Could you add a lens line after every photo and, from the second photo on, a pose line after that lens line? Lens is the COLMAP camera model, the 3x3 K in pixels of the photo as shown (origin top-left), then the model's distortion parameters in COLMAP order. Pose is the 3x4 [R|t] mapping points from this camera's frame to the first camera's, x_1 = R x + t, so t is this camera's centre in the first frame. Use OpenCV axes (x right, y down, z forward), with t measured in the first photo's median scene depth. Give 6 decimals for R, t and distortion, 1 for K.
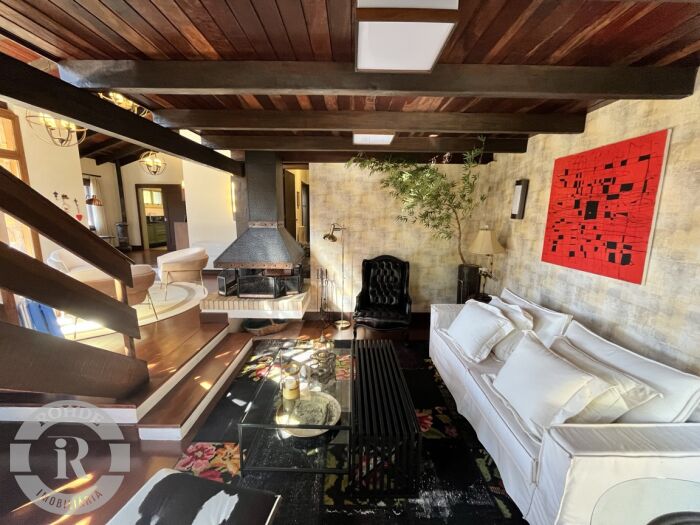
lens RADIAL K [[283.4, 0, 349.5], [0, 283.4, 261.7], [0, 0, 1]] dist [-0.000666, -0.000022]
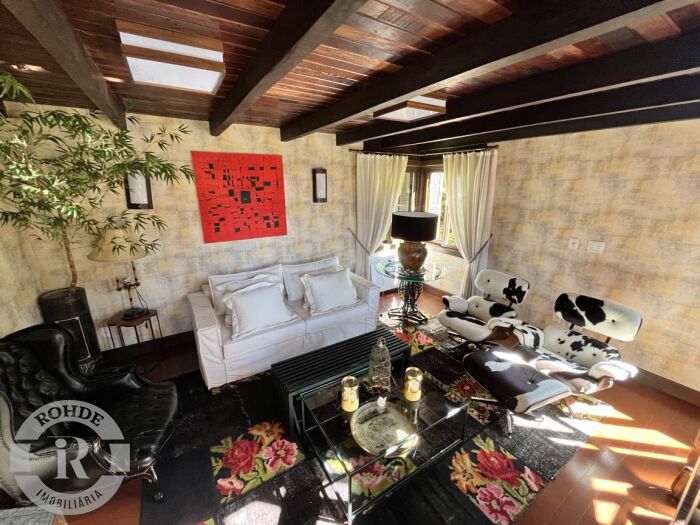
lens RADIAL K [[283.4, 0, 350.8], [0, 283.4, 260.3], [0, 0, 1]] dist [-0.000666, -0.000022]
pose [[-0.540054, -0.238857, 0.807025, -0.715115], [0.131668, 0.923098, 0.361323, -0.346249], [-0.831267, 0.301393, -0.467073, 1.359485]]
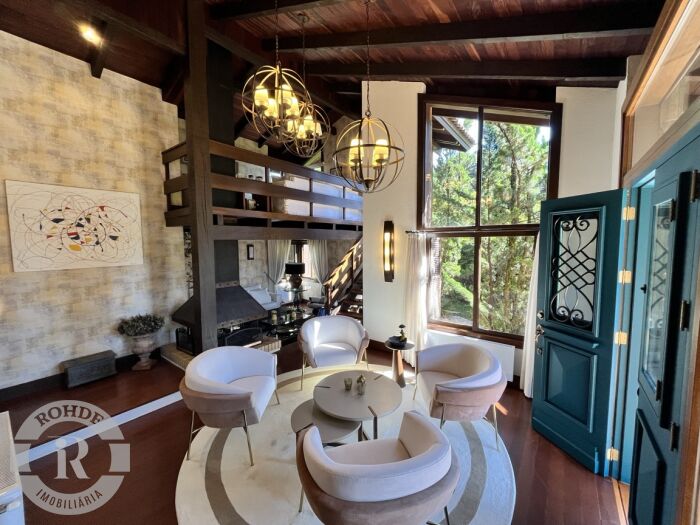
lens RADIAL K [[283.4, 0, 352.0], [0, 283.4, 259.8], [0, 0, 1]] dist [-0.000666, -0.000022]
pose [[-0.800327, -0.050034, 0.597472, -2.427195], [0.098233, 0.972103, 0.212992, -0.735889], [-0.591462, 0.229155, -0.773086, 2.694880]]
